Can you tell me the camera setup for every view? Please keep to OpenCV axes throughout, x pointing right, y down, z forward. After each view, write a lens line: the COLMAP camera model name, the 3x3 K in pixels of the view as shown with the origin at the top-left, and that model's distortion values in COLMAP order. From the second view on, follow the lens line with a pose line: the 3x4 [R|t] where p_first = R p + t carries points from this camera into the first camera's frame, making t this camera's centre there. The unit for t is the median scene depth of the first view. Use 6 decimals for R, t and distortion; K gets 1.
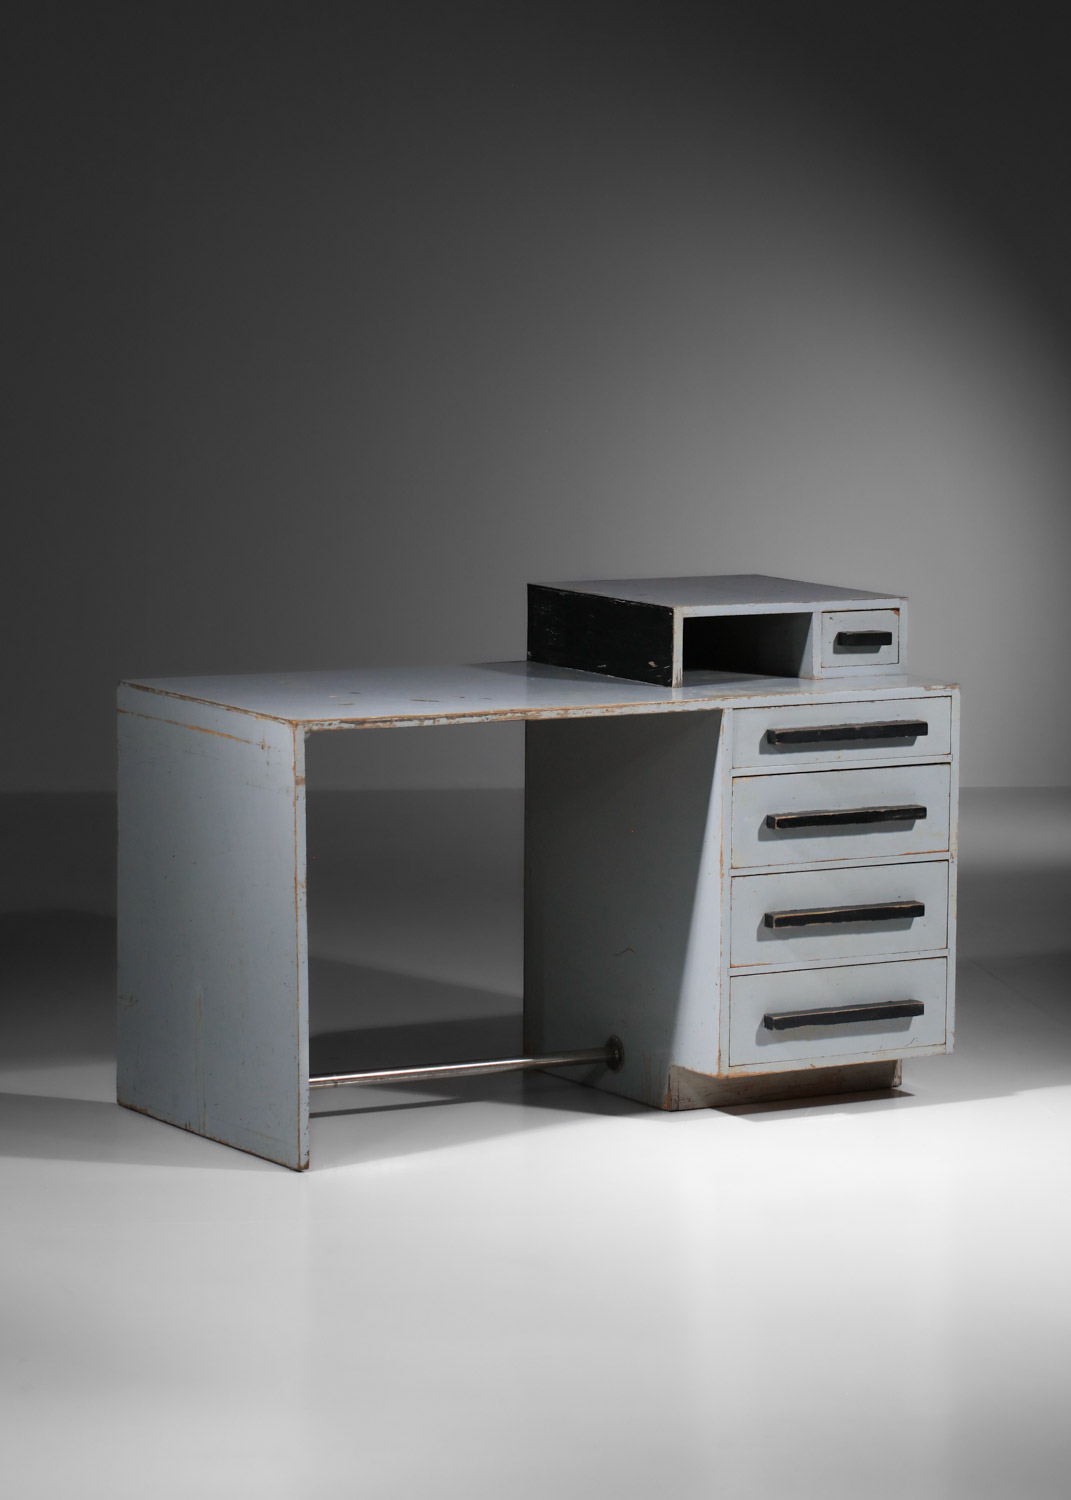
lens RADIAL K [[4955.7, 0, 534.2], [0, 4955.7, 746.5], [0, 0, 1]] dist [0.194167, 0.000000]
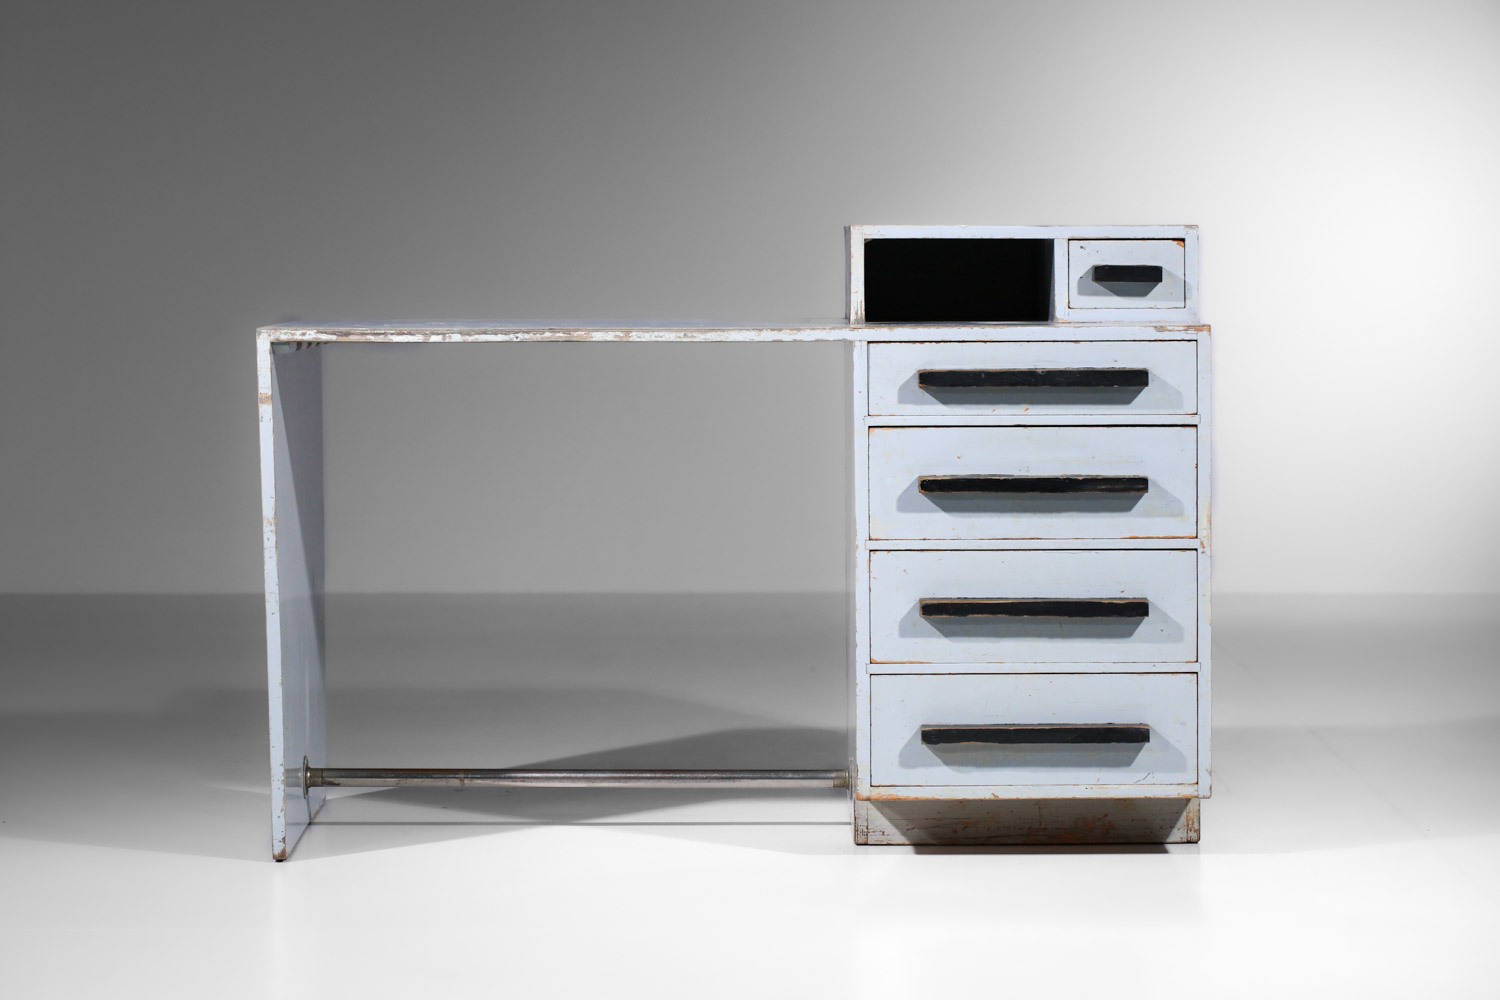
lens RADIAL K [[4317.8, 0, 752.4], [0, 4317.8, 505.8], [0, 0, 1]] dist [-0.014377, 0.000000]
pose [[0.856854, 0.018109, -0.515240, 0.383608], [-0.049643, 0.997637, -0.047494, 0.053050], [0.513163, 0.066274, 0.855729, 0.381829]]
